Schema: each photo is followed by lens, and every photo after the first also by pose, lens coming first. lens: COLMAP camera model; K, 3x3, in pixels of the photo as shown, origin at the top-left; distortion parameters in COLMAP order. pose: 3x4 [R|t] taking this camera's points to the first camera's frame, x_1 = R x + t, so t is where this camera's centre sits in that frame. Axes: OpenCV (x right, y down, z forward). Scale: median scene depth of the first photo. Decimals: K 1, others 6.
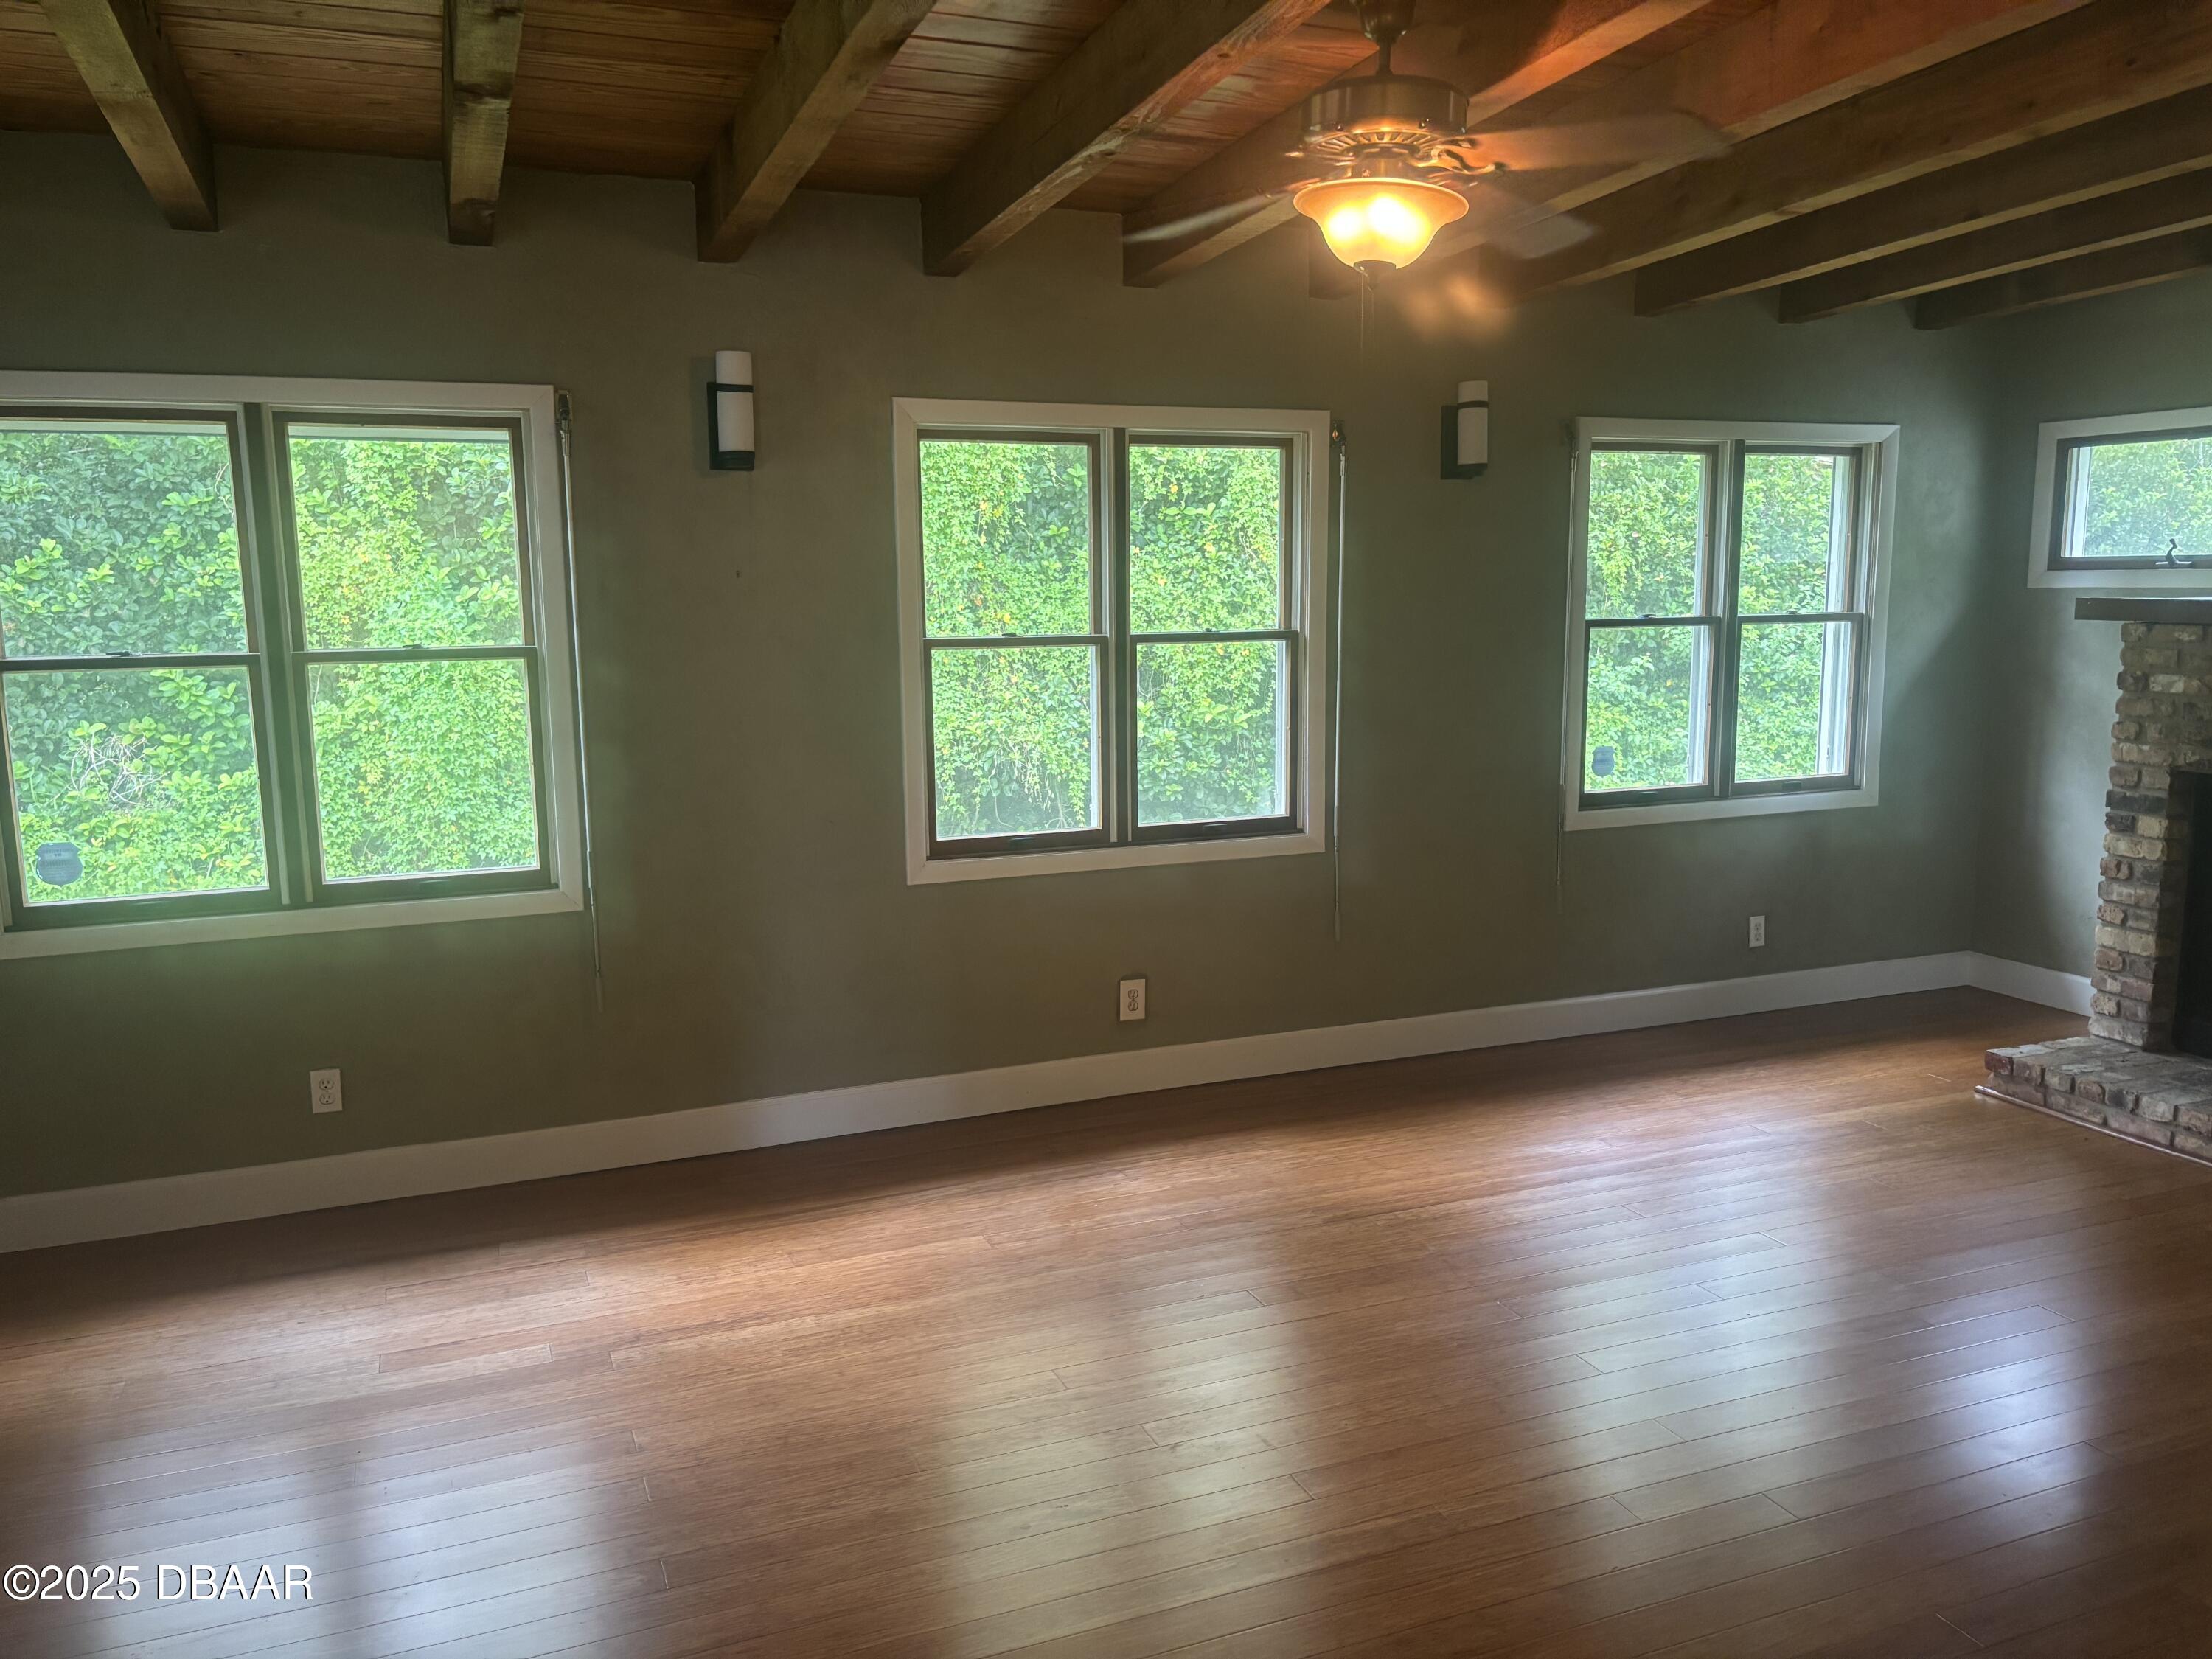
lens RADIAL K [[1641.0, 0, 1106.0], [0, 1641.0, 829.5], [0, 0, 1]] dist [0.095950, -0.134660]
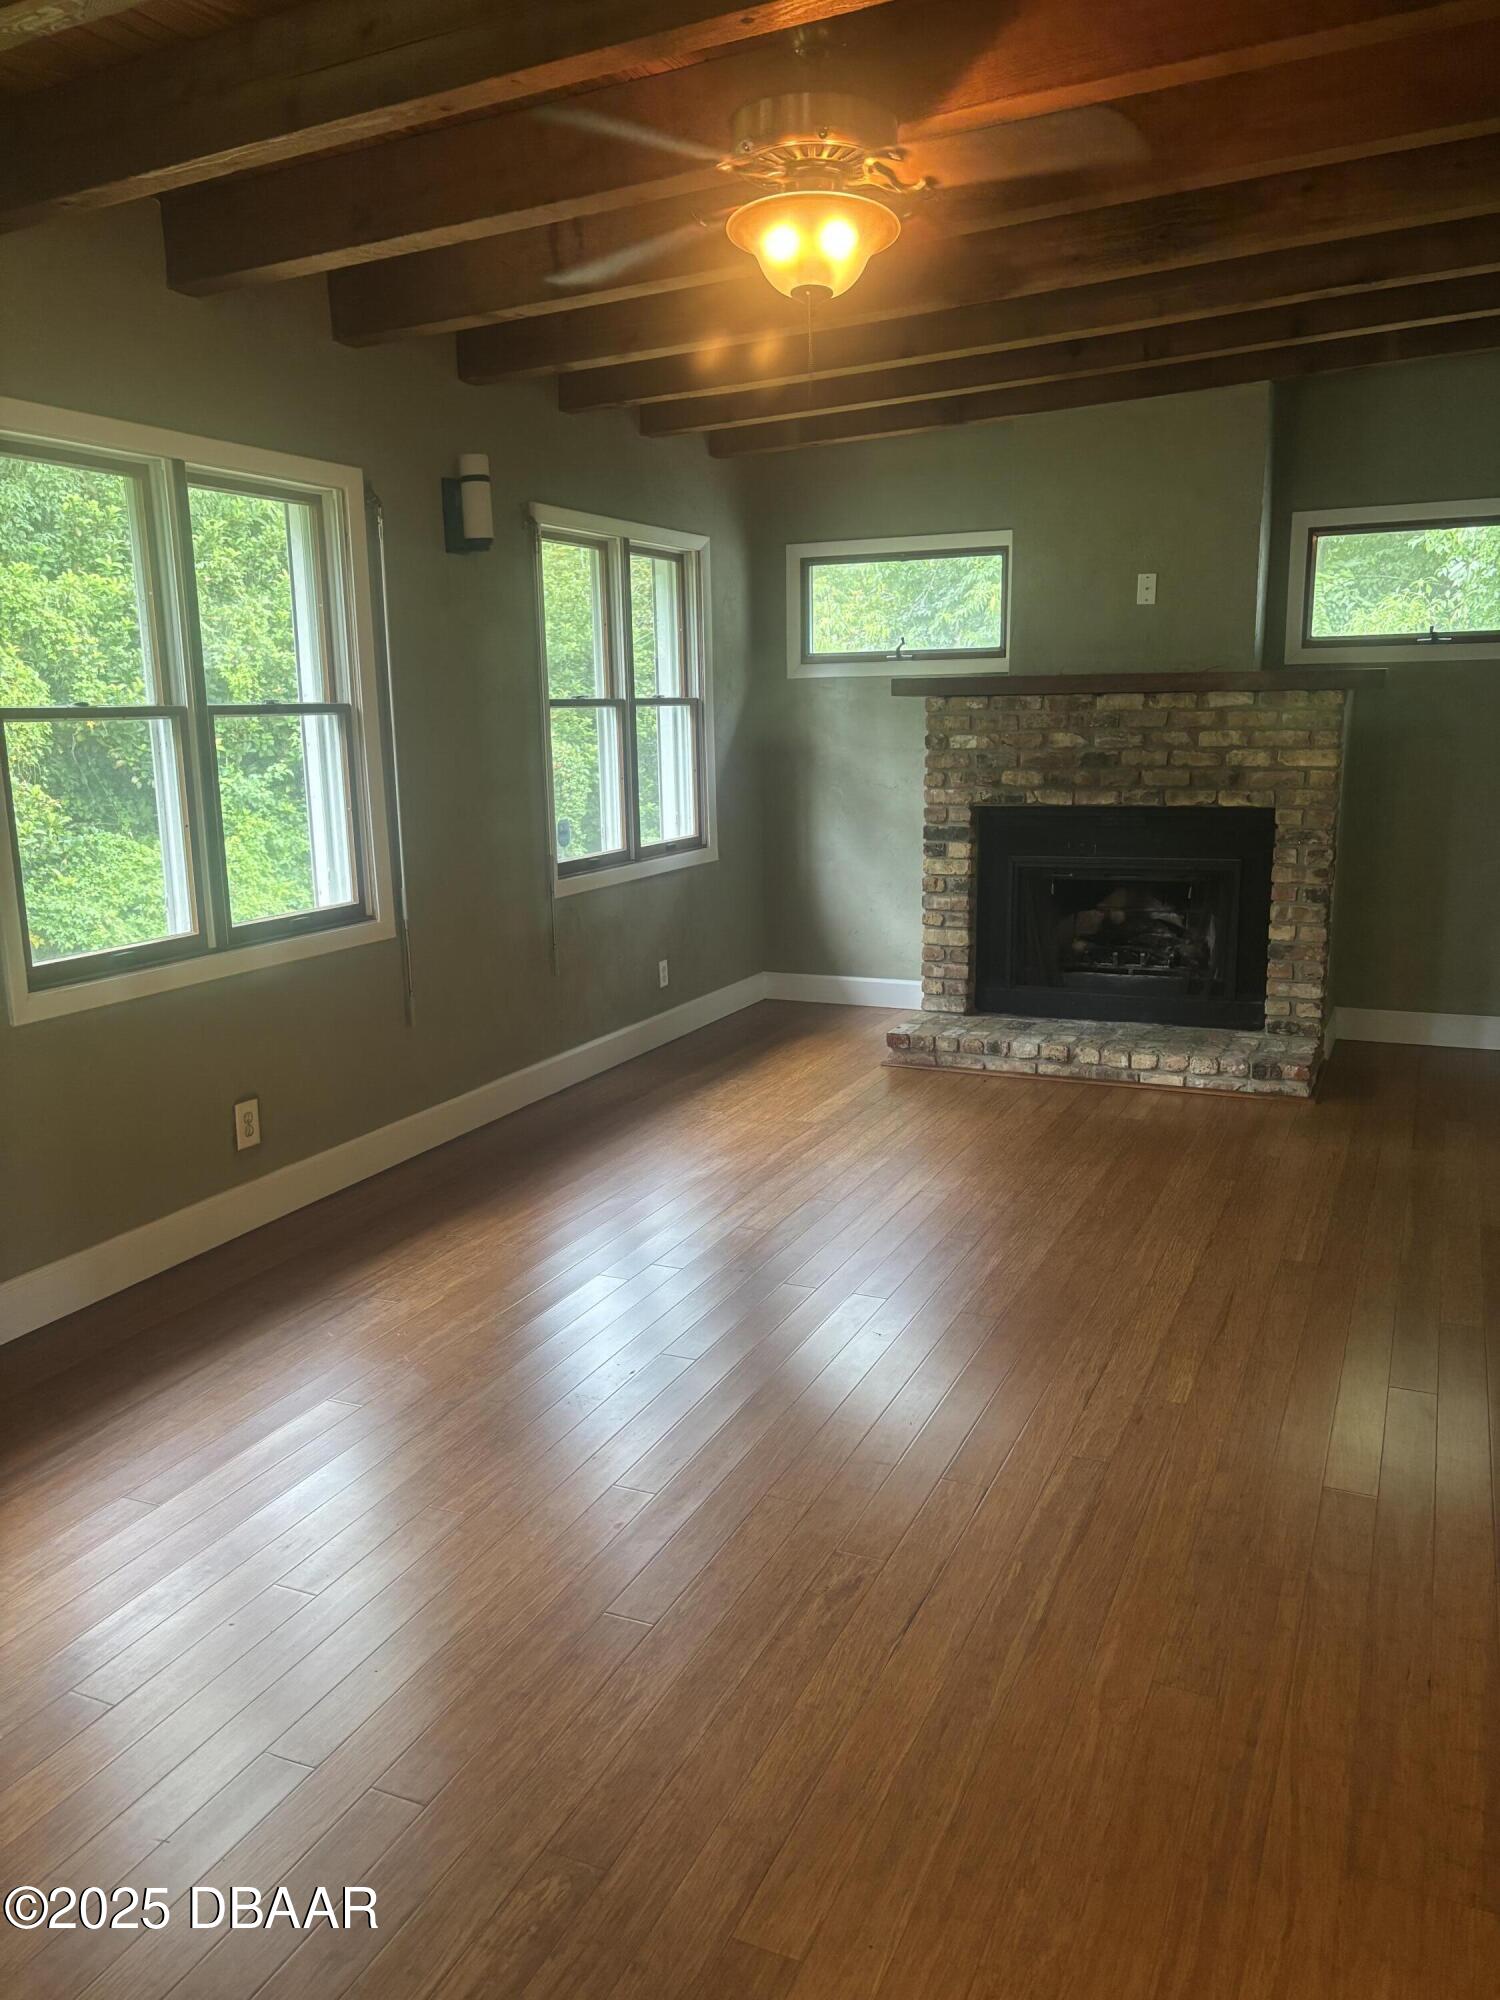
lens RADIAL K [[1496.0, 0, 754.5], [0, 1496.0, 1006.4], [0, 0, 1]] dist [0.100207, -0.125448]
pose [[0.732216, -0.139973, 0.666534, -0.317432], [0.111245, 0.990090, 0.085713, 0.001353], [-0.671926, 0.011388, 0.740531, 0.209886]]
